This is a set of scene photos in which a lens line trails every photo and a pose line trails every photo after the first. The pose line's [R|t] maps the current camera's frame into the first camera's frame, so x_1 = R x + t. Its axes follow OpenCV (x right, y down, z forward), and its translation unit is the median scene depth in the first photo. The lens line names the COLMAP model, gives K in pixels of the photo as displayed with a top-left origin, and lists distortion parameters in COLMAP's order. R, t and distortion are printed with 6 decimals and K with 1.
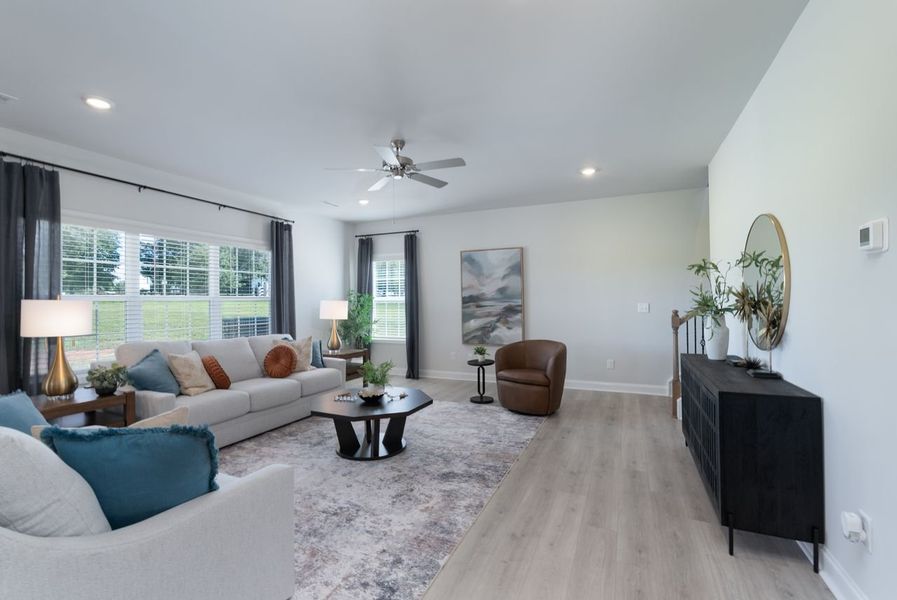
lens RADIAL K [[401.1, 0, 448.5], [0, 401.1, 302.6], [0, 0, 1]] dist [0.000183, 0.000100]
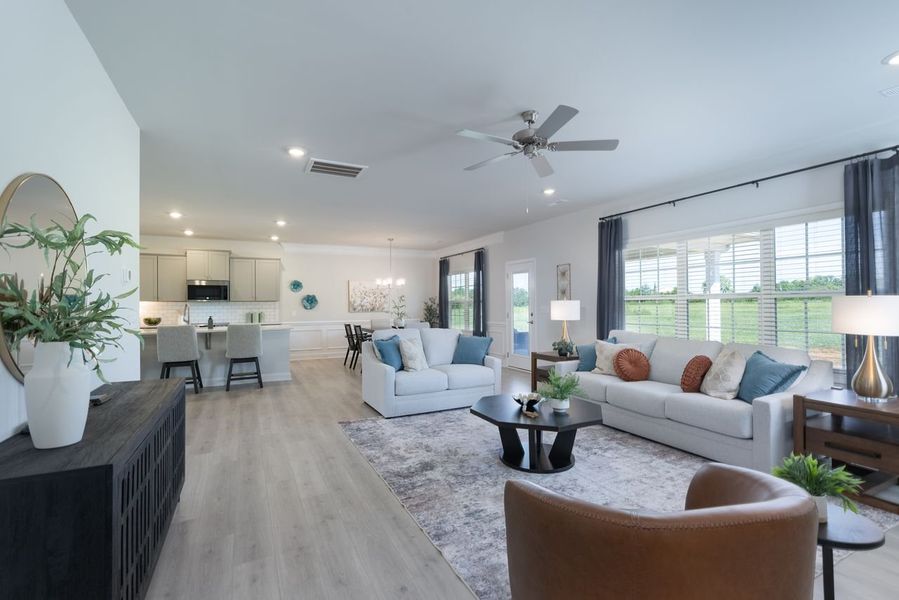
lens RADIAL K [[402.0, 0, 449.5], [0, 402.0, 302.6], [0, 0, 1]] dist [0.000183, 0.000100]
pose [[-0.624730, 0.010041, -0.780776, 0.386247], [0.010594, 0.999934, 0.004382, -0.005191], [0.780769, -0.005534, -0.624795, 0.831523]]
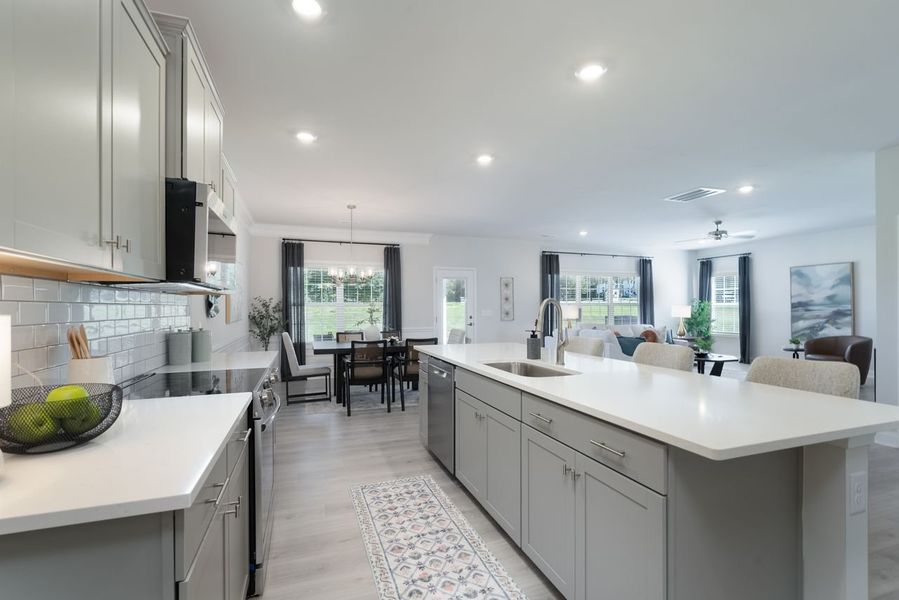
lens RADIAL K [[402.0, 0, 449.5], [0, 402.0, 302.6], [0, 0, 1]] dist [0.000183, 0.000100]
pose [[0.694068, -0.002603, -0.719905, 0.215082], [-0.004261, 0.999961, -0.007723, -0.000427], [0.719897, 0.008428, 0.694030, -0.726378]]
